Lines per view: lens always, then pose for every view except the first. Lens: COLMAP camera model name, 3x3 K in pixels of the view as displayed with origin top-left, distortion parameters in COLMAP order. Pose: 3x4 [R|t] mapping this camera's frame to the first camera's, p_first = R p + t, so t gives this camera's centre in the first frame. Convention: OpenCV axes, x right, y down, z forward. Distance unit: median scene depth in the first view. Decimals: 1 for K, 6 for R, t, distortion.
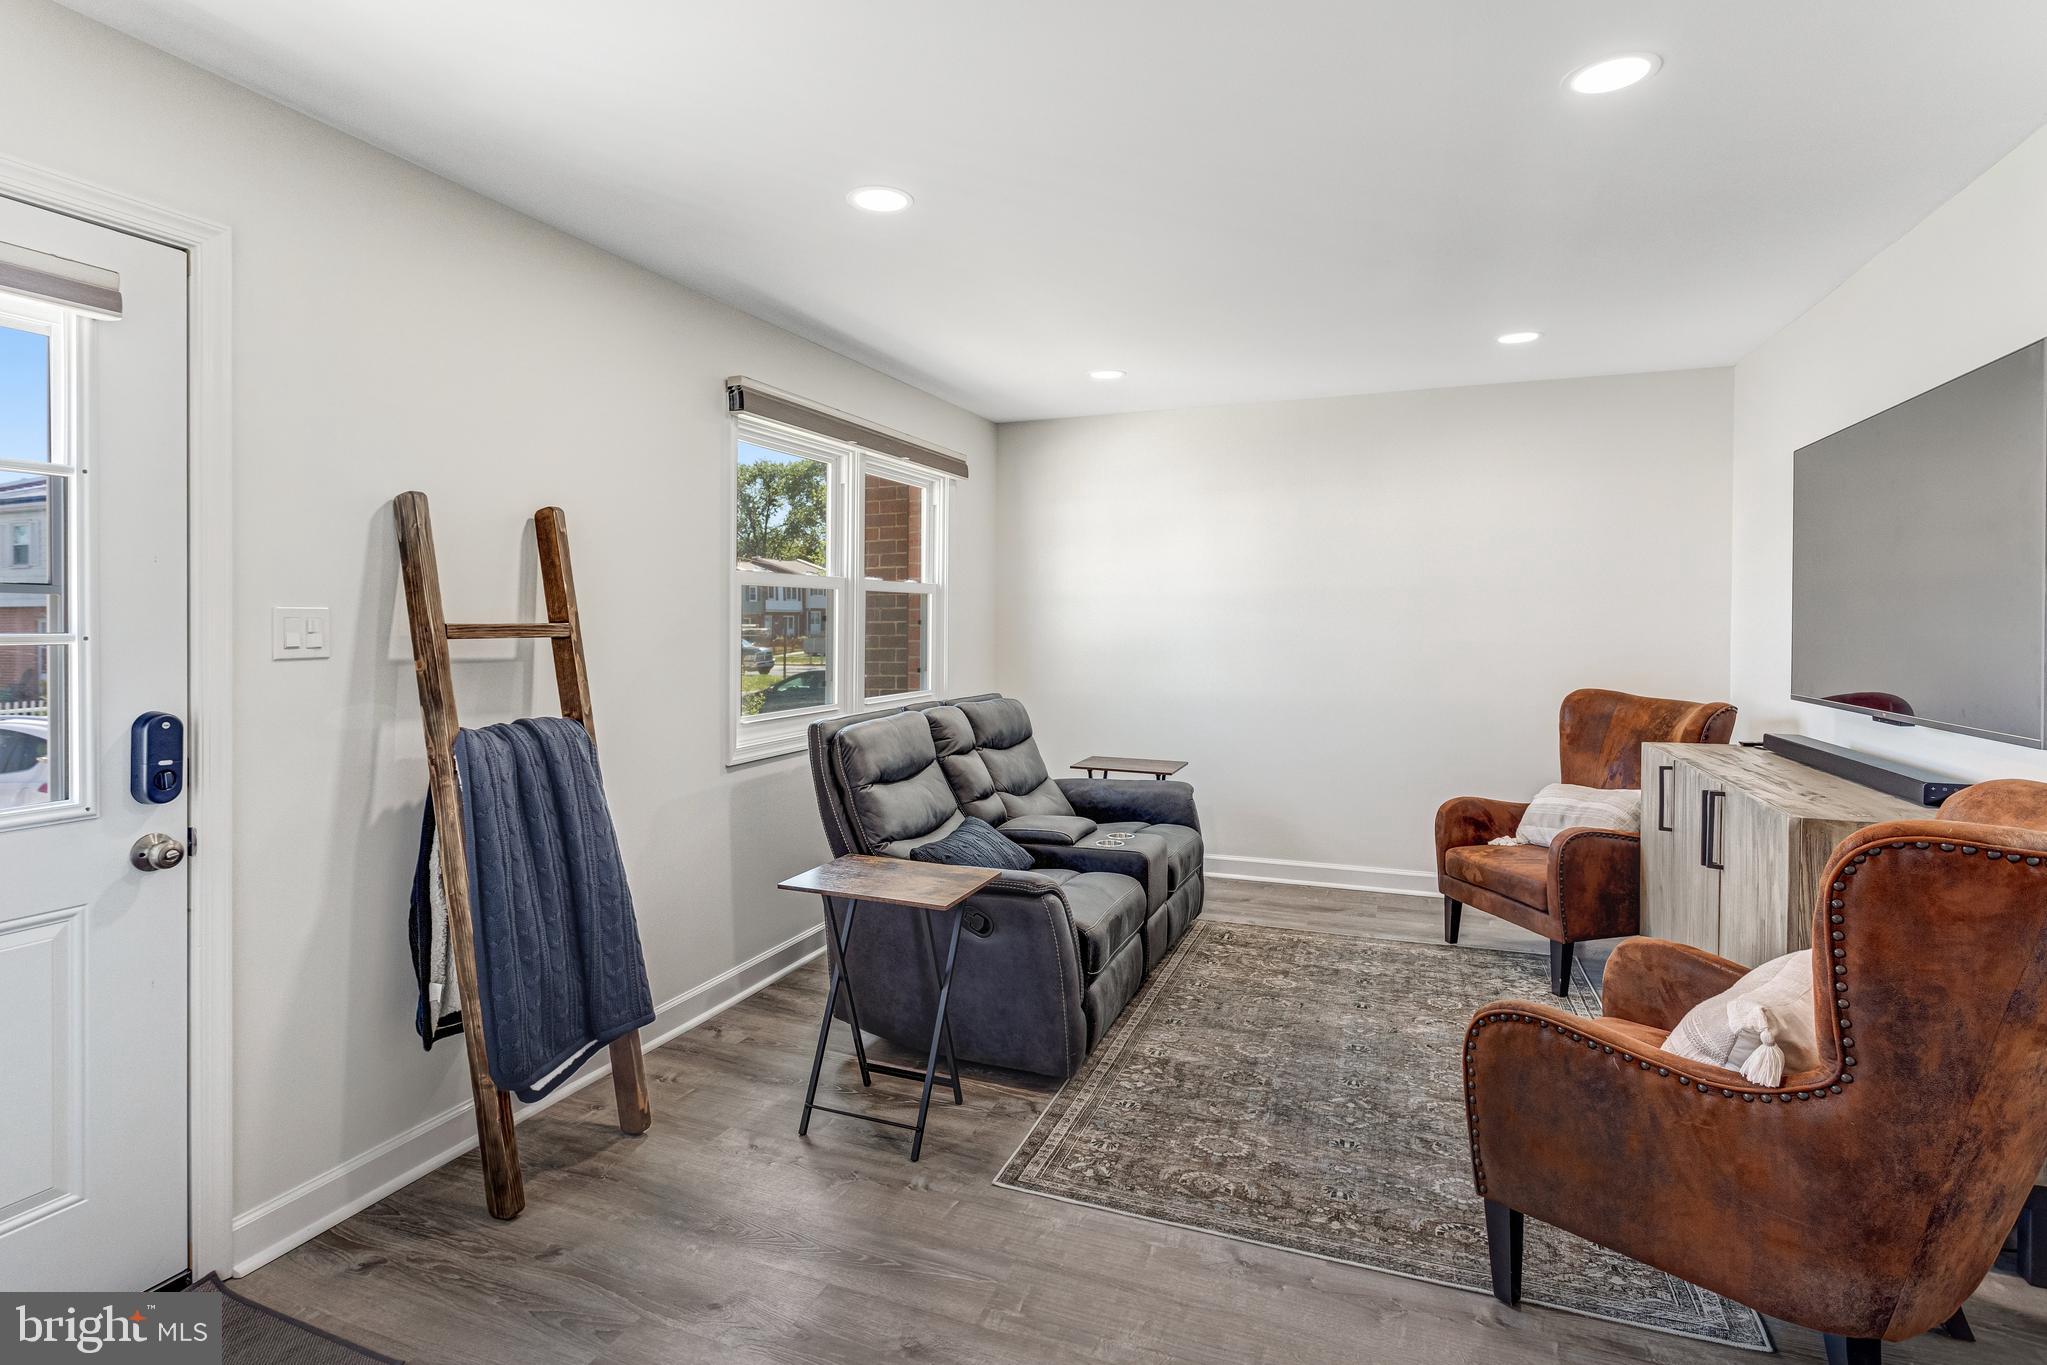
lens RADIAL K [[1012.8, 0, 1000.3], [0, 1012.8, 624.6], [0, 0, 1]] dist [0.019359, -0.001975]
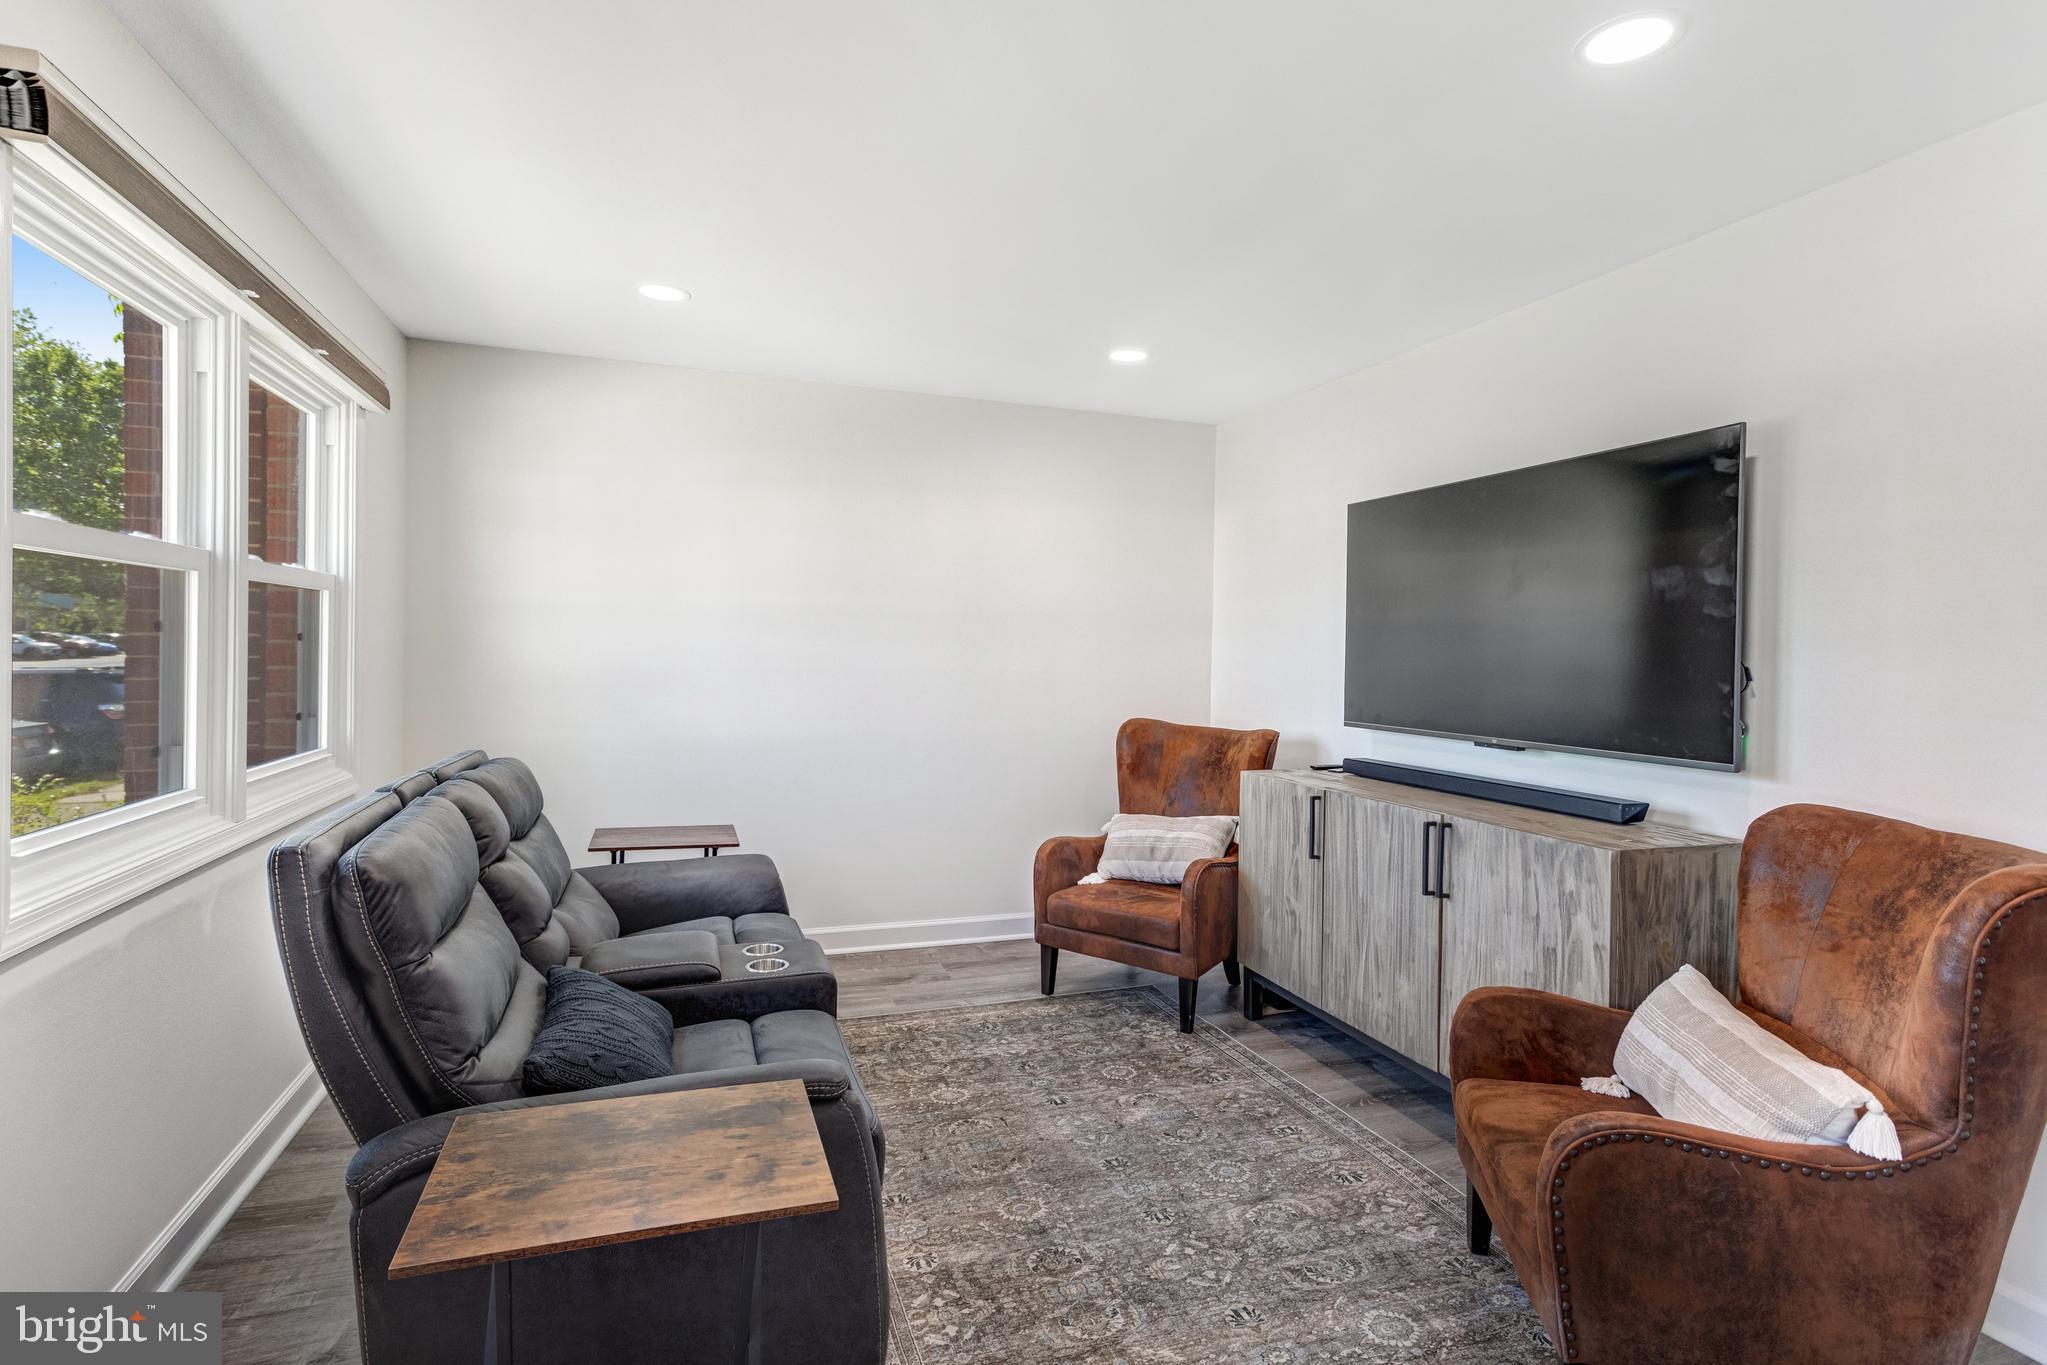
lens RADIAL K [[1012.8, 0, 1021.8], [0, 1012.8, 682.9], [0, 0, 1]] dist [0.019359, -0.001975]
pose [[0.757180, -0.006028, 0.653179, -0.206000], [-0.017278, 0.999423, 0.029253, -0.000740], [-0.652978, -0.033436, 0.756639, 0.357011]]
